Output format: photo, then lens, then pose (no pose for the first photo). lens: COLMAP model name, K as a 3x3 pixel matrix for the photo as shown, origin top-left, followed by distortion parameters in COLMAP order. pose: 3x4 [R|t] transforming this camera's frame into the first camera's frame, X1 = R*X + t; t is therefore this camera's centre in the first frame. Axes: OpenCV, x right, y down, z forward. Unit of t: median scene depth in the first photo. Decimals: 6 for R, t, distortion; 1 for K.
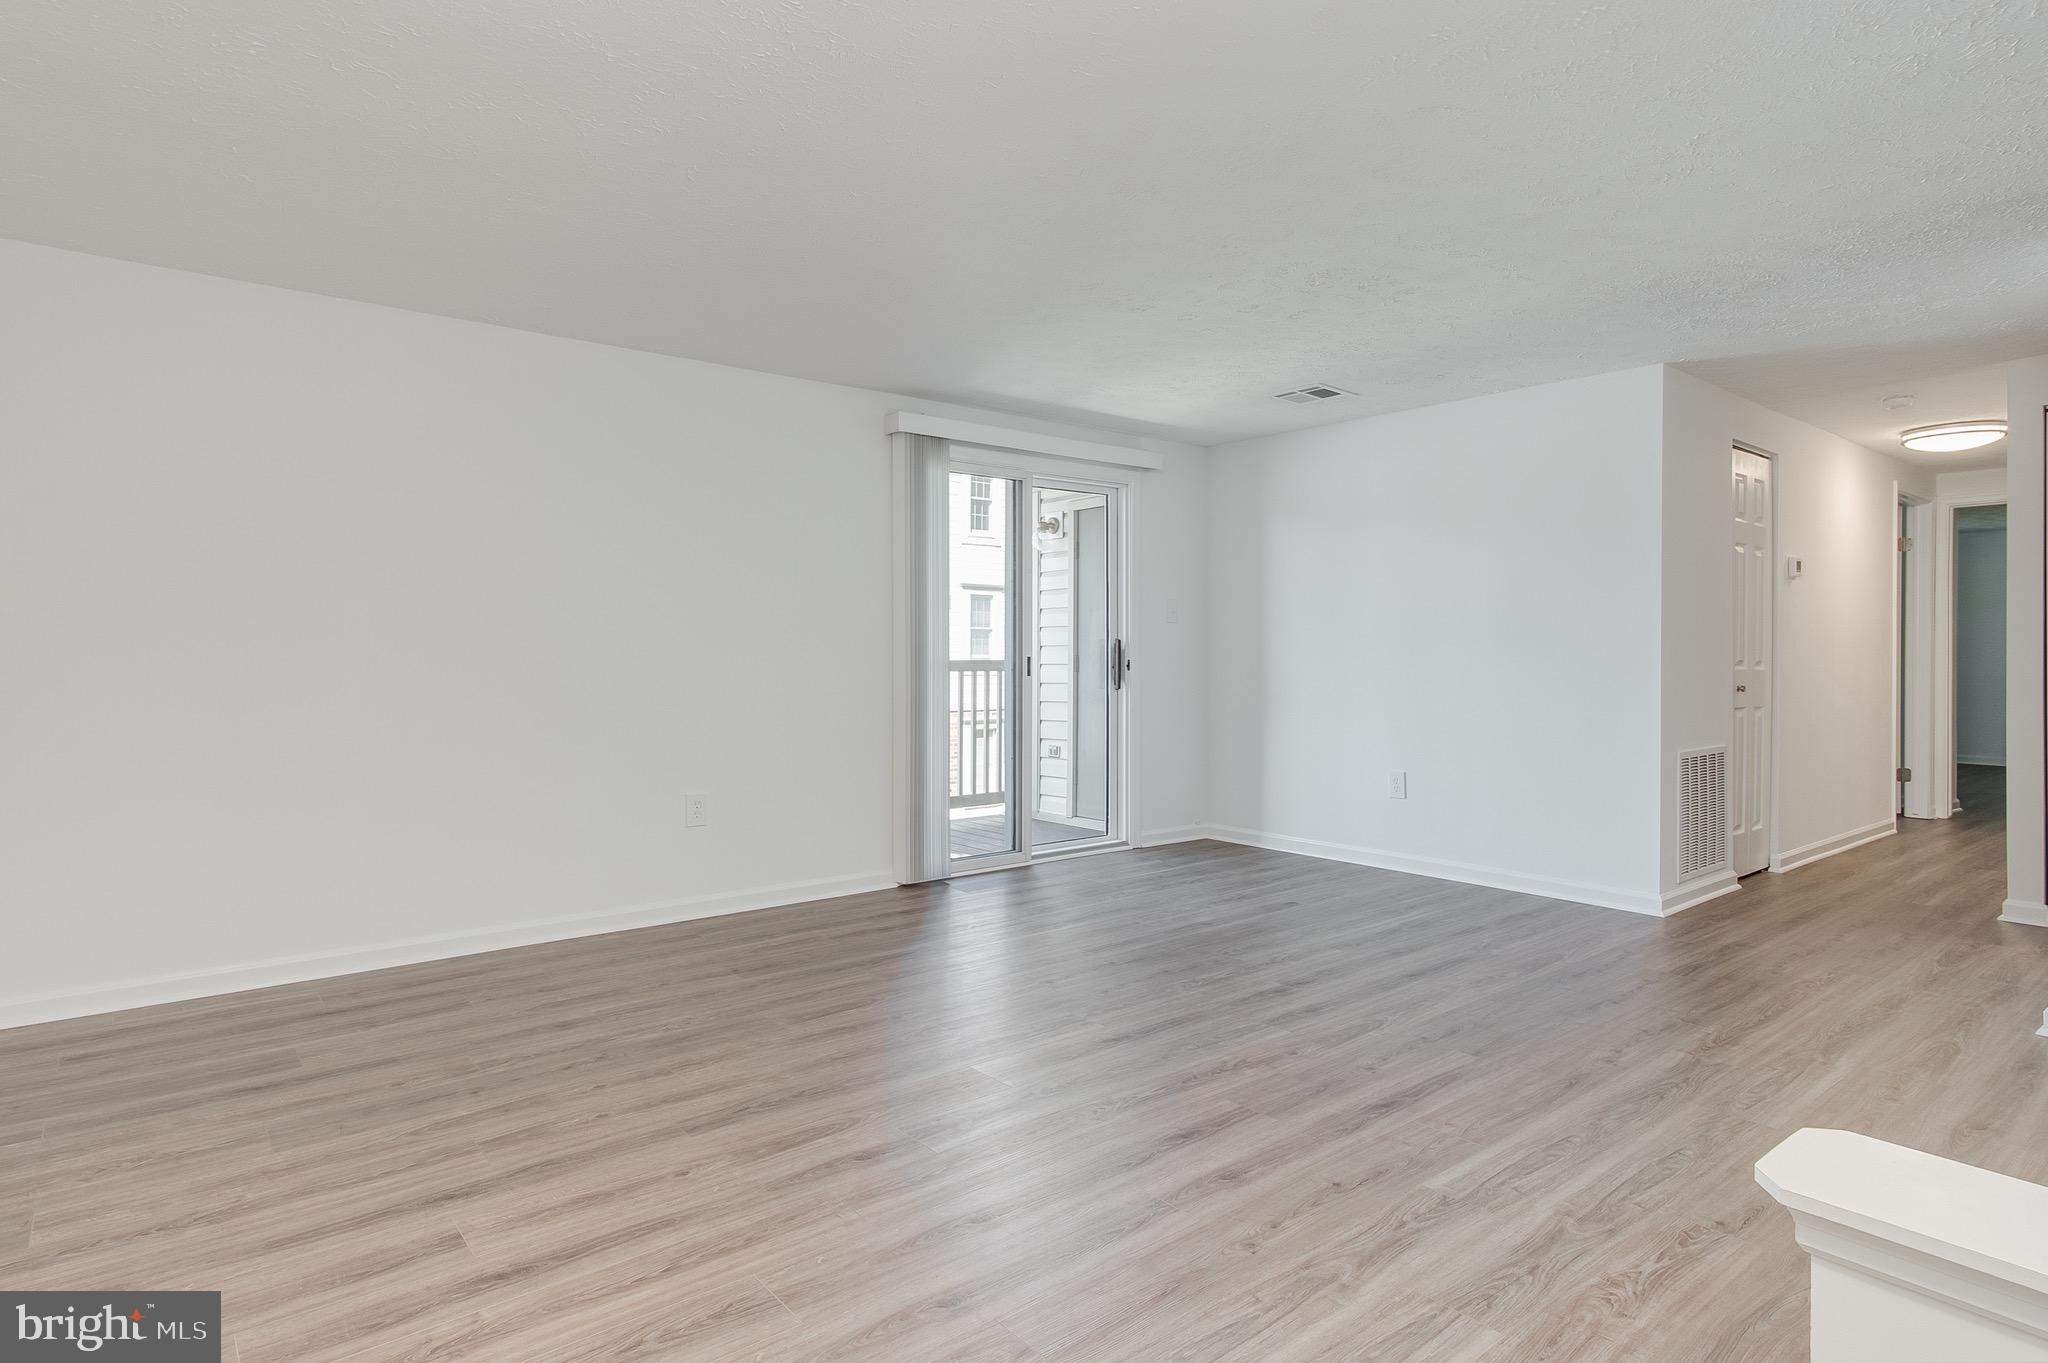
lens RADIAL K [[1110.3, 0, 1032.1], [0, 1110.3, 672.7], [0, 0, 1]] dist [0.006268, 0.001663]
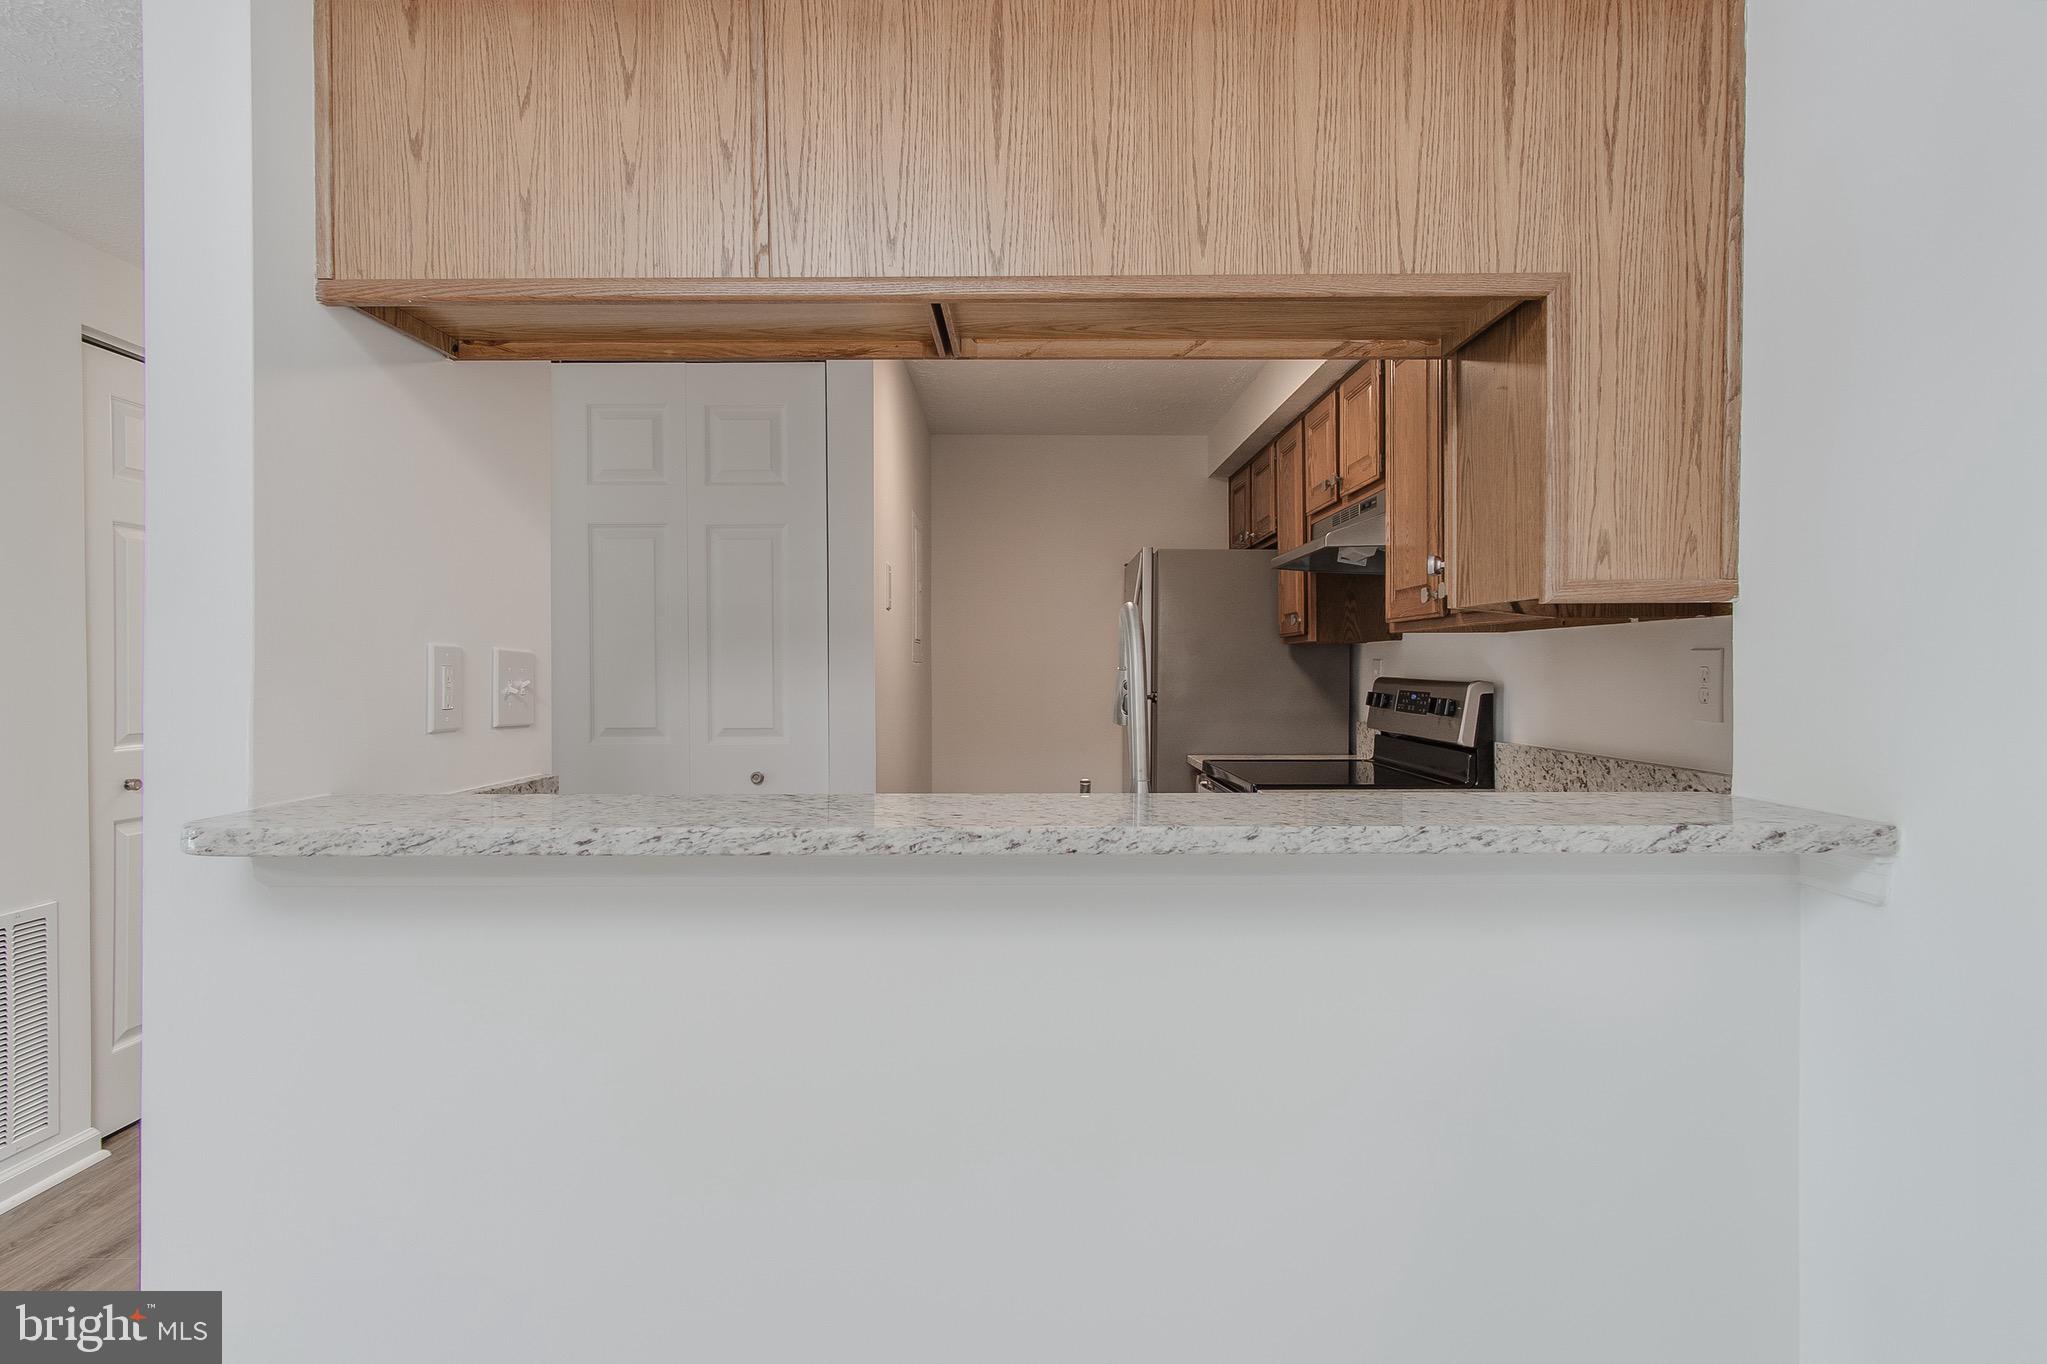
lens RADIAL K [[1092.3, 0, 1030.0], [0, 1092.3, 677.5], [0, 0, 1]] dist [0.002974, 0.000779]
pose [[0.623291, -0.005690, 0.781969, 0.860438], [0.012803, 0.999914, -0.002929, -0.058268], [-0.781885, 0.011837, 0.623310, 0.532076]]
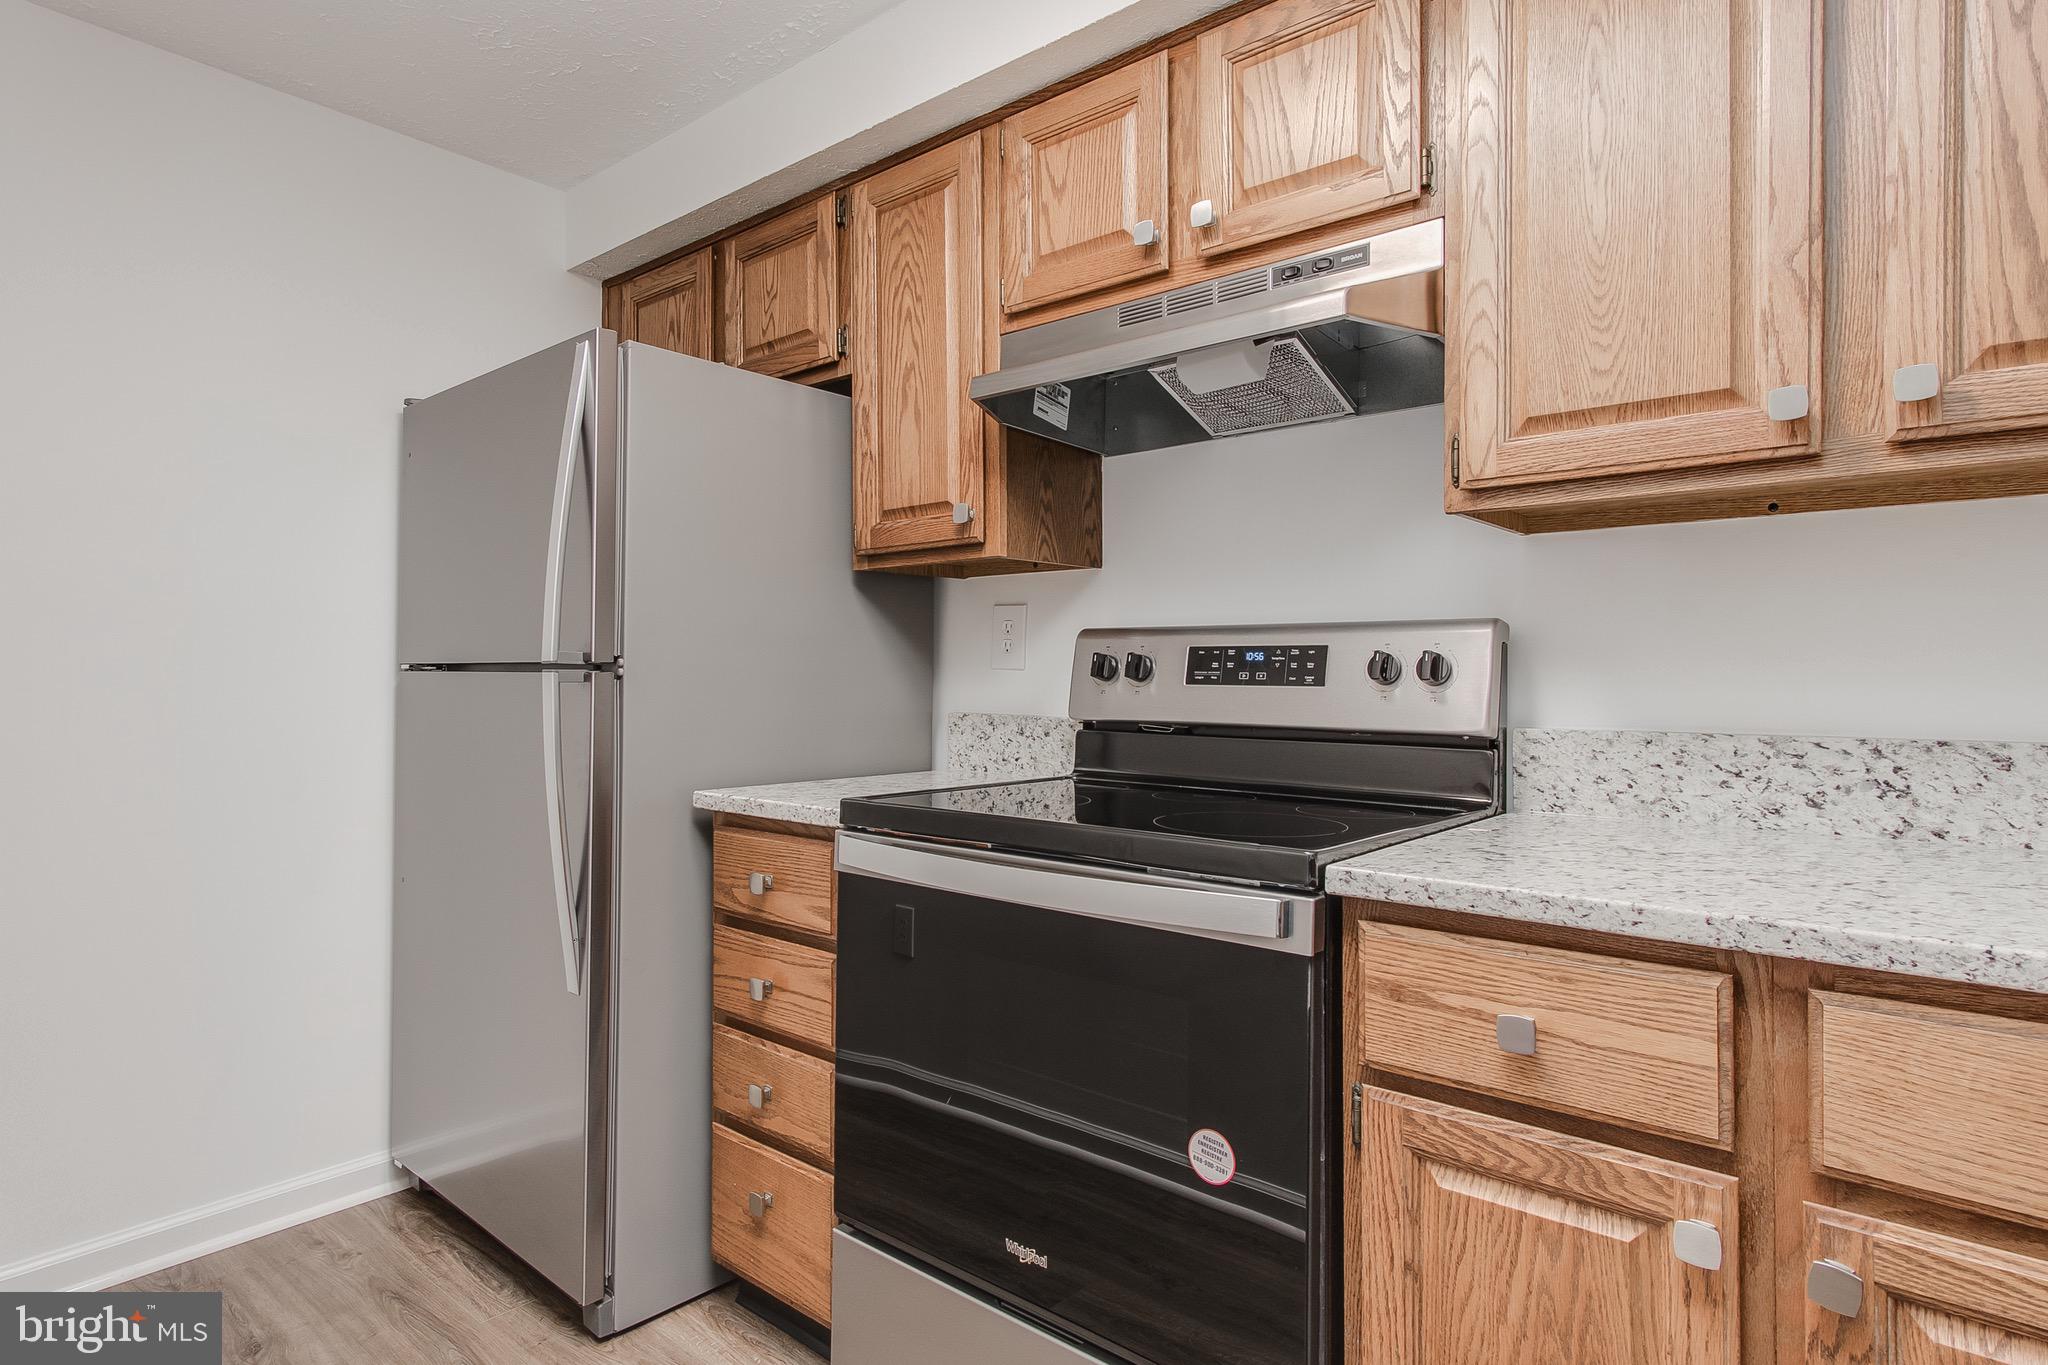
lens RADIAL K [[1110.3, 0, 1032.1], [0, 1110.3, 673.7], [0, 0, 1]] dist [0.006268, 0.001663]
pose [[-0.184432, 0.006312, 0.982825, 1.370361], [0.011783, 0.999922, -0.004210, -0.026498], [-0.982775, 0.010804, -0.184492, 1.148992]]
